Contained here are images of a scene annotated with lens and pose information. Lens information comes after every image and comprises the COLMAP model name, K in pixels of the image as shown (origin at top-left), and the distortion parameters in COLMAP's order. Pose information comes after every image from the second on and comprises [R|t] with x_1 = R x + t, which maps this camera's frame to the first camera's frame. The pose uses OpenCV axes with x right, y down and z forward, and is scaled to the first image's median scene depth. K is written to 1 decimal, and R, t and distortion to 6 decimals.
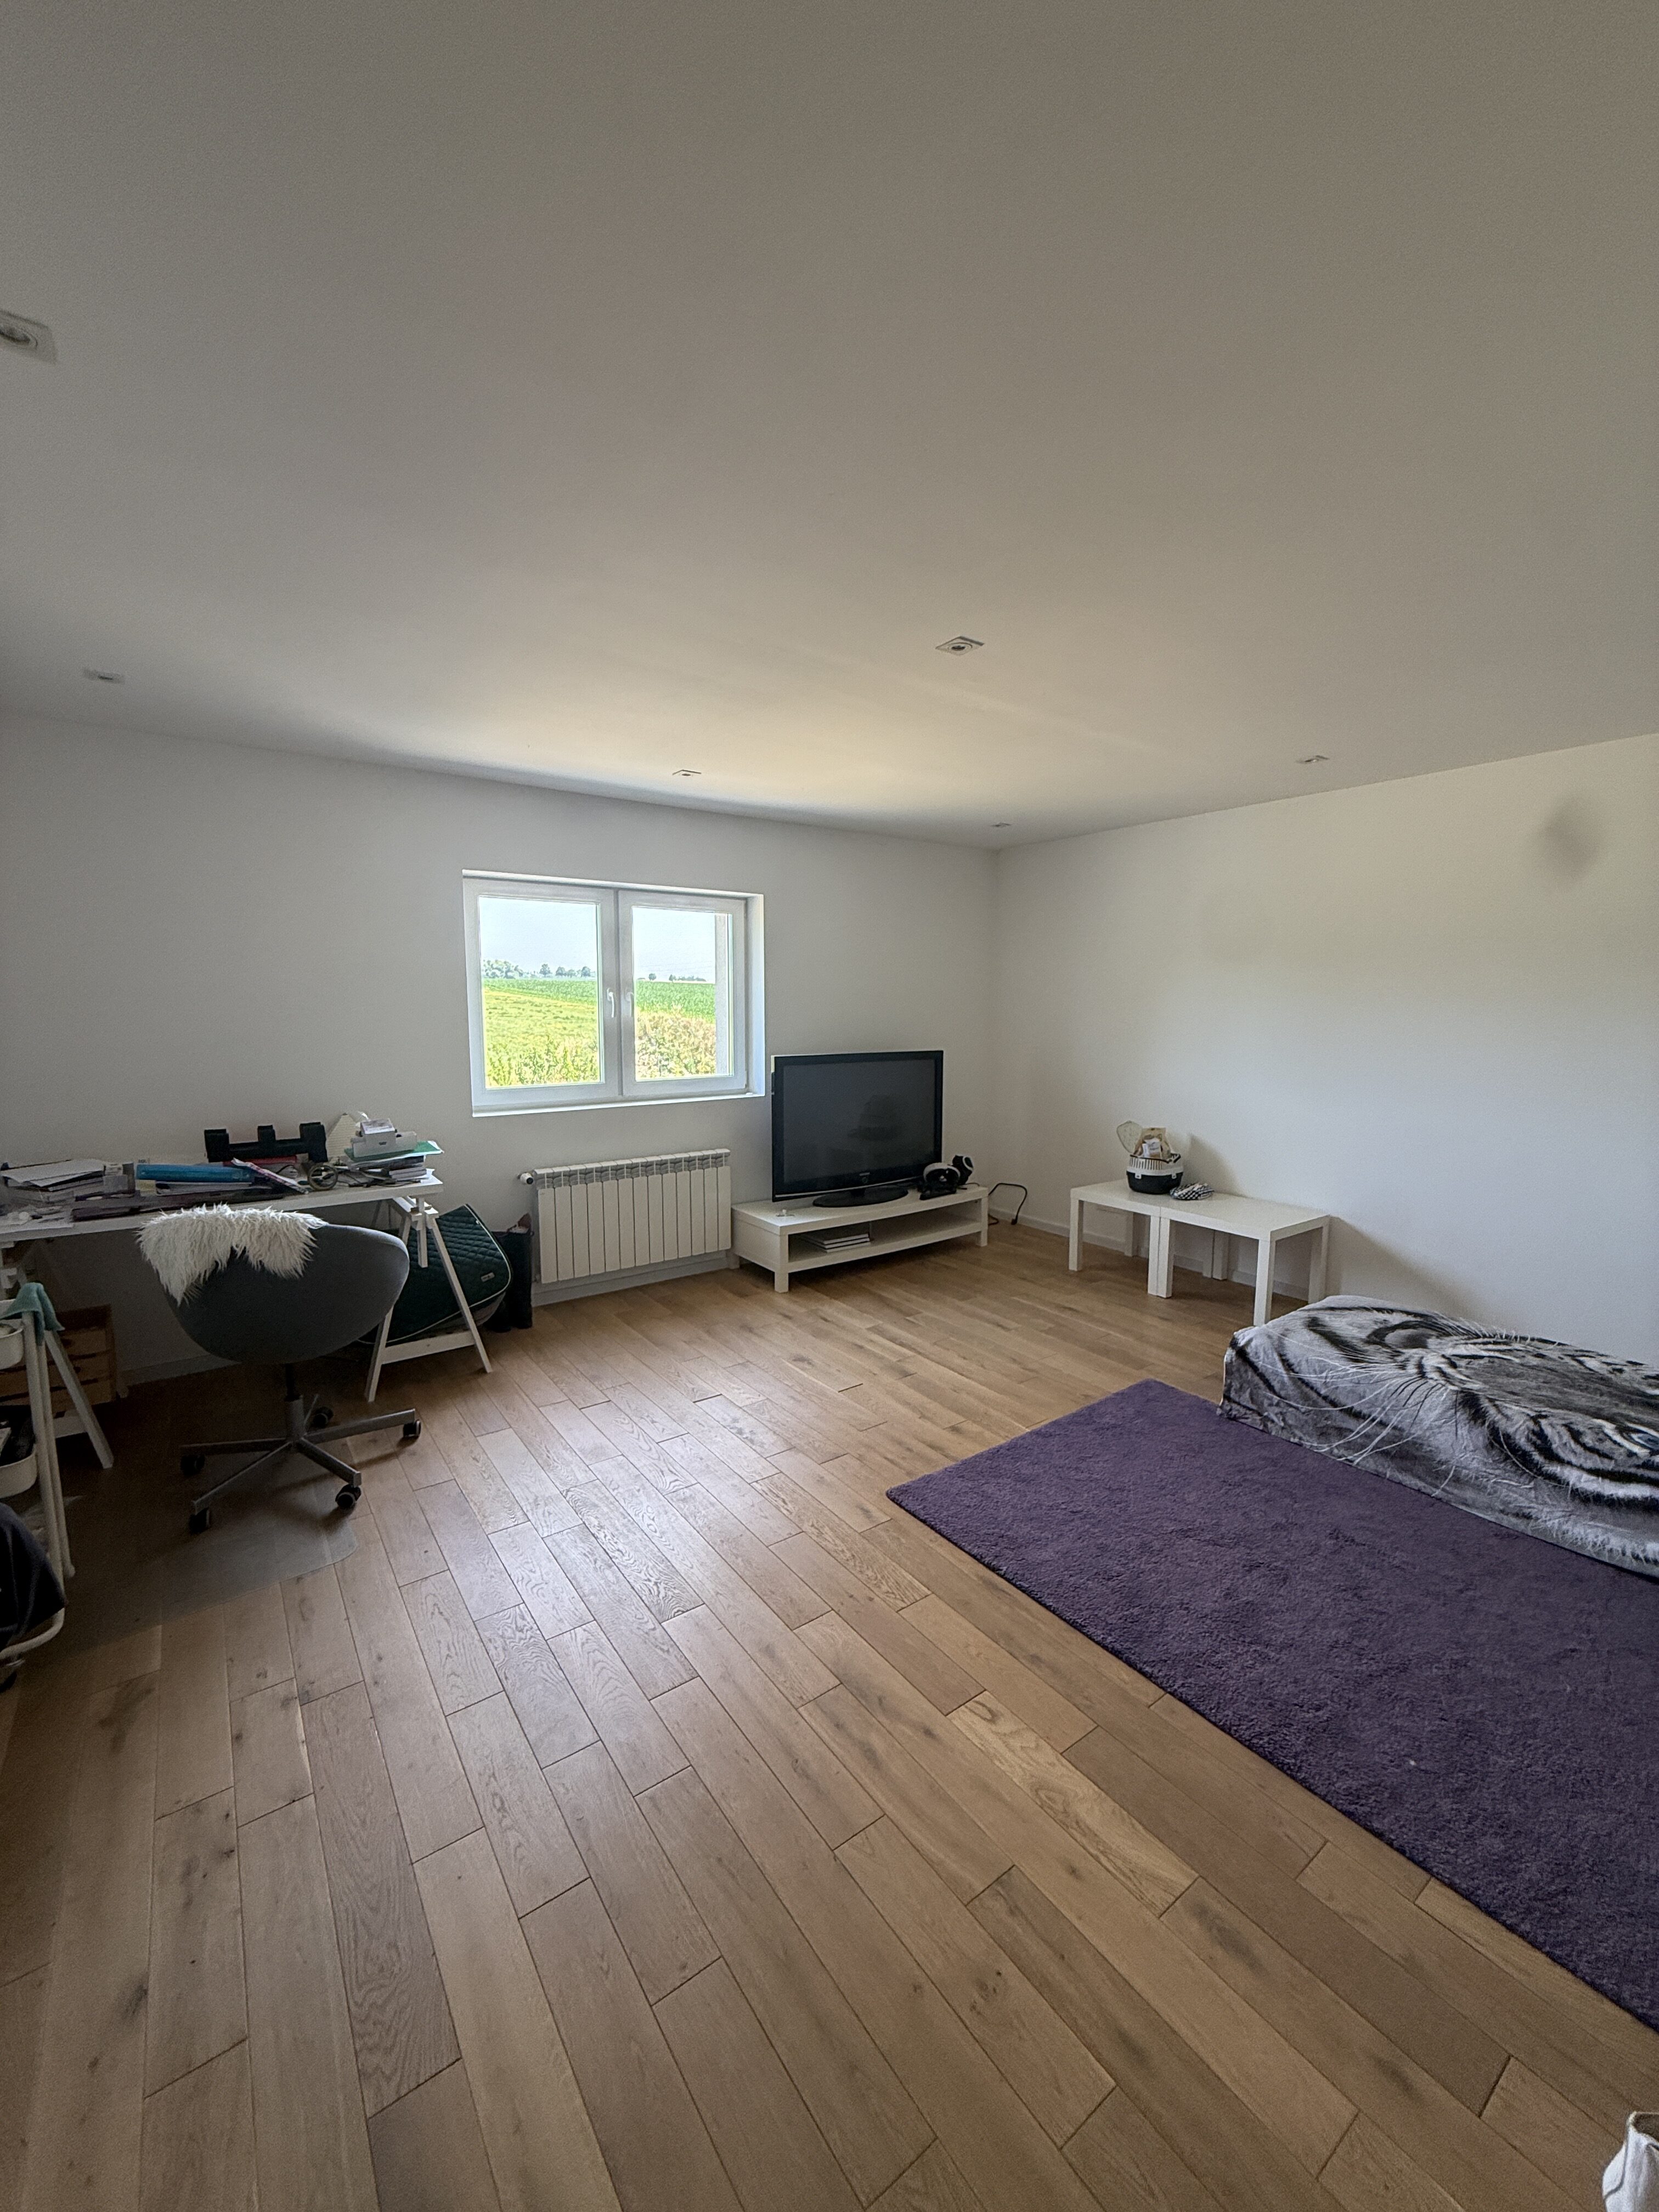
lens RADIAL K [[880.4, 0, 826.3], [0, 880.4, 1105.1], [0, 0, 1]] dist [0.000047, 0.000027]
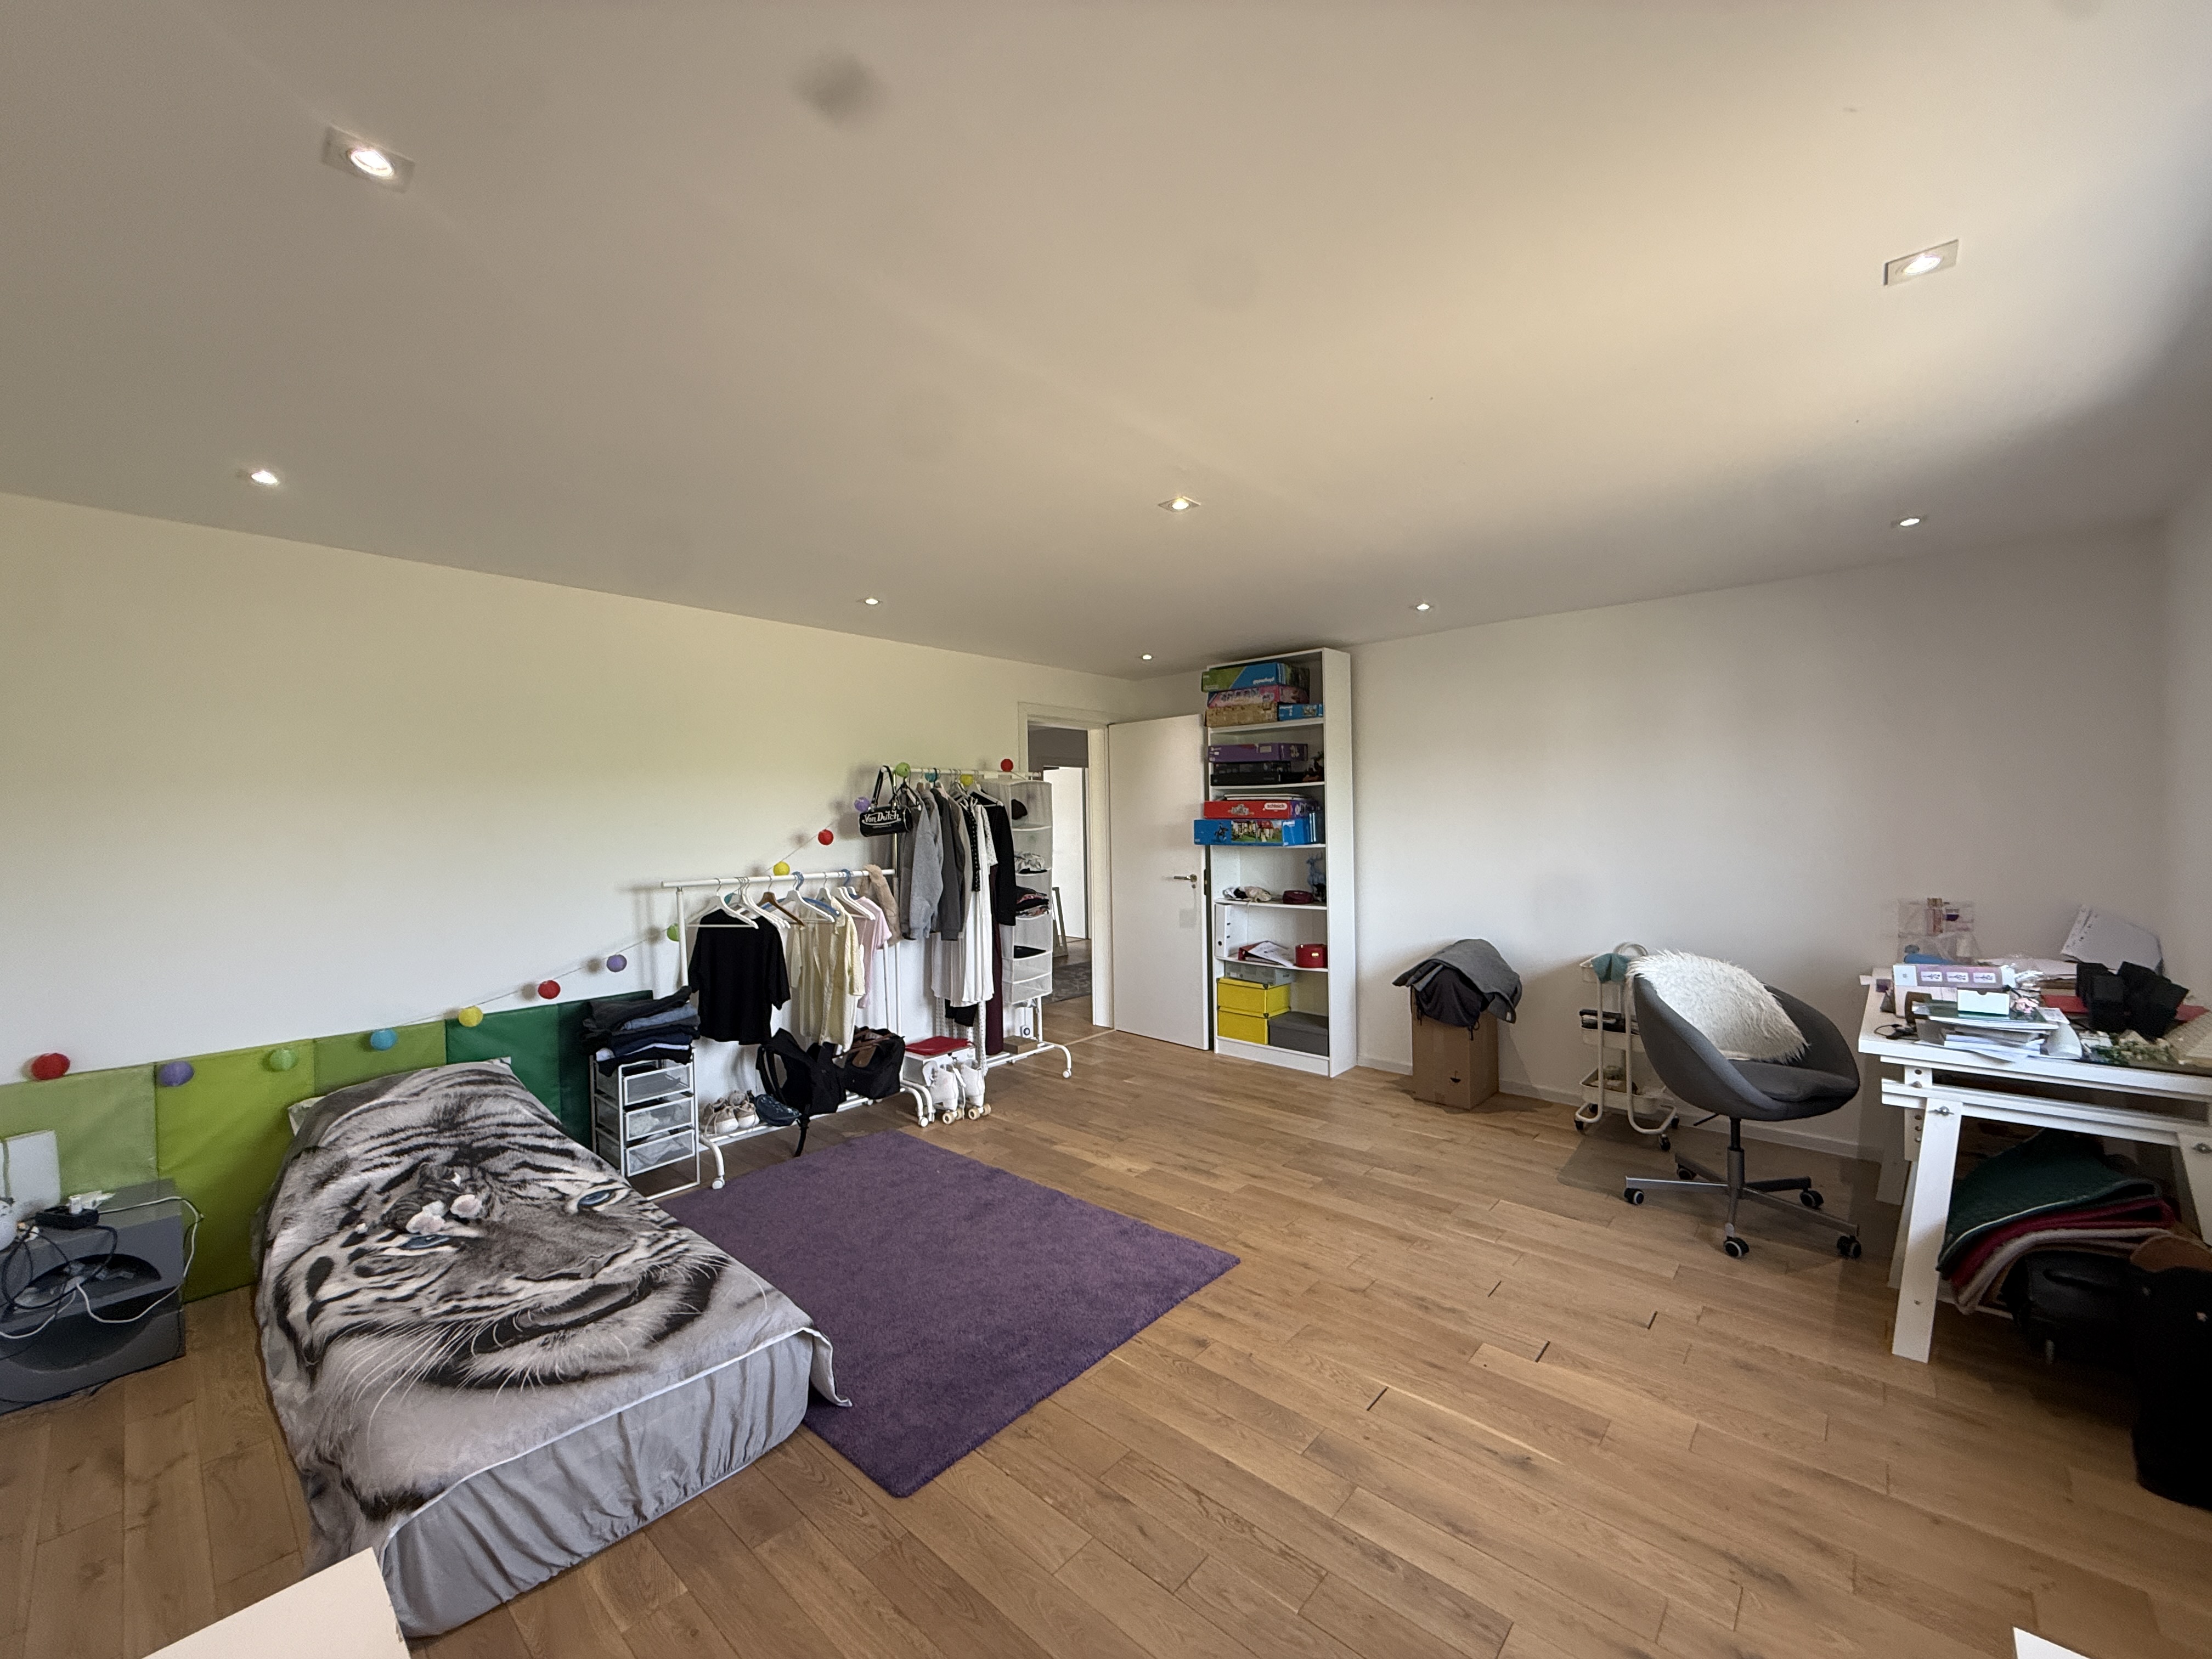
lens RADIAL K [[880.4, 0, 1100.4], [0, 880.4, 832.5], [0, 0, 1]] dist [0.000047, 0.000027]
pose [[-0.977811, 0.019644, -0.208564, 0.403774], [-0.007921, 0.991415, 0.130516, -0.202306], [0.209337, 0.129272, -0.969261, 1.736350]]
